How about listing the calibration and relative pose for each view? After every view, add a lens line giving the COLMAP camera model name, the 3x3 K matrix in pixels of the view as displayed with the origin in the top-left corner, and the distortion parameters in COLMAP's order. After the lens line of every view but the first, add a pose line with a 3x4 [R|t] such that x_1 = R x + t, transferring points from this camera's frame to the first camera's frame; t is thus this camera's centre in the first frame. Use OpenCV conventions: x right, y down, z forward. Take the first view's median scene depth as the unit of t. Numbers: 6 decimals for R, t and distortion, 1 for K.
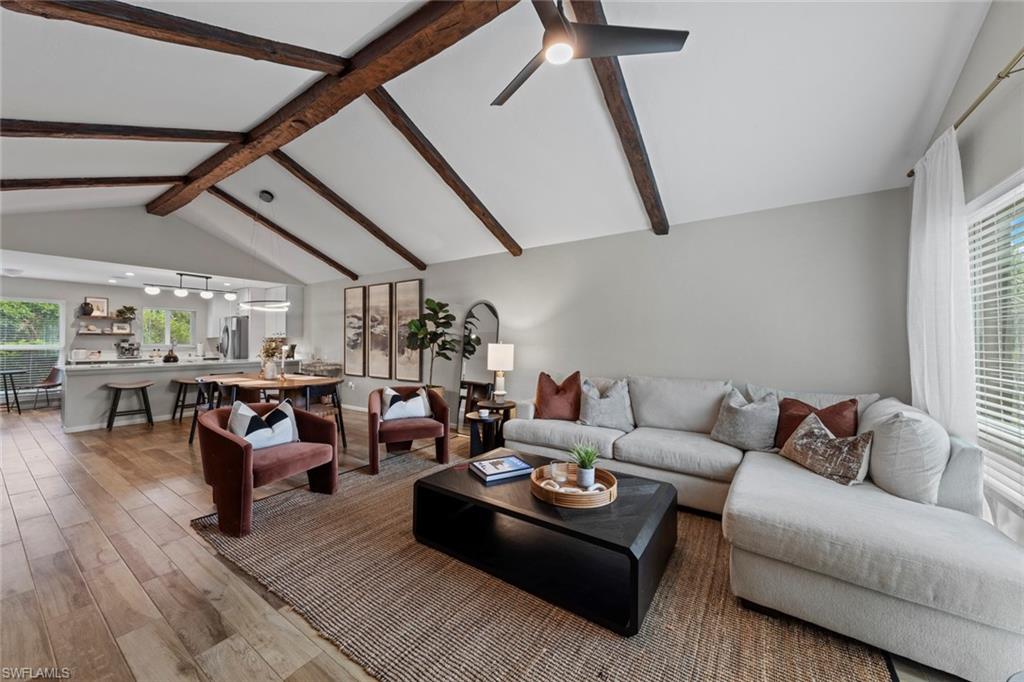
lens RADIAL K [[364.9, 0, 514.0], [0, 364.9, 336.3], [0, 0, 1]] dist [0.000929, -0.000119]
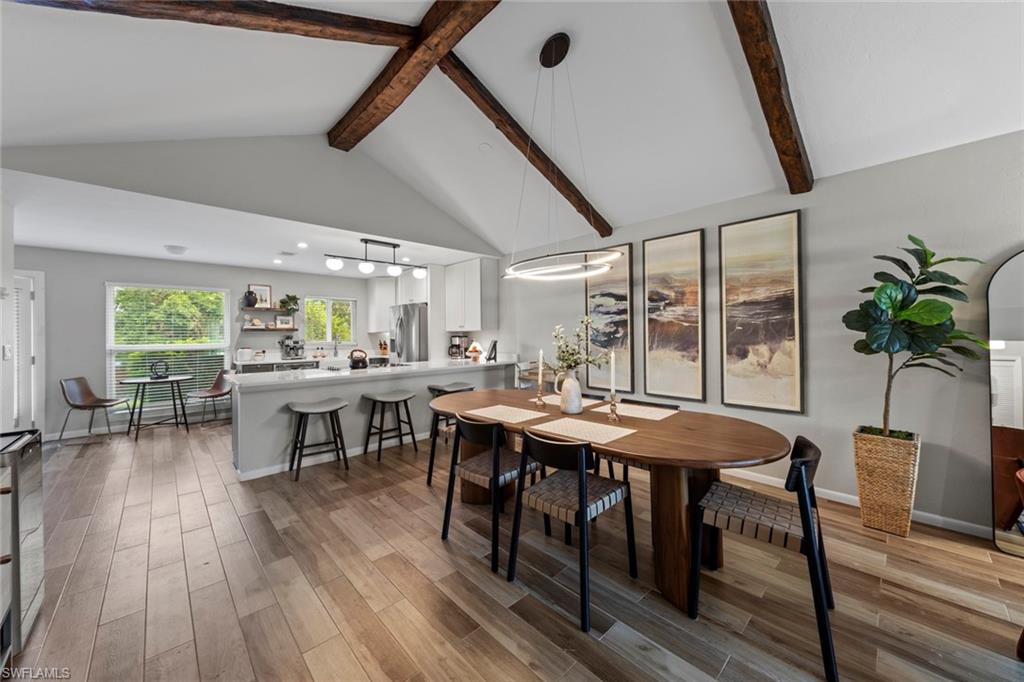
lens RADIAL K [[372.1, 0, 515.9], [0, 372.1, 333.0], [0, 0, 1]] dist [0.001719, -0.000045]
pose [[0.975831, -0.012603, -0.218161, -0.456755], [0.015063, 0.999840, 0.009618, 0.001873], [0.218005, -0.012672, 0.975865, 0.352431]]
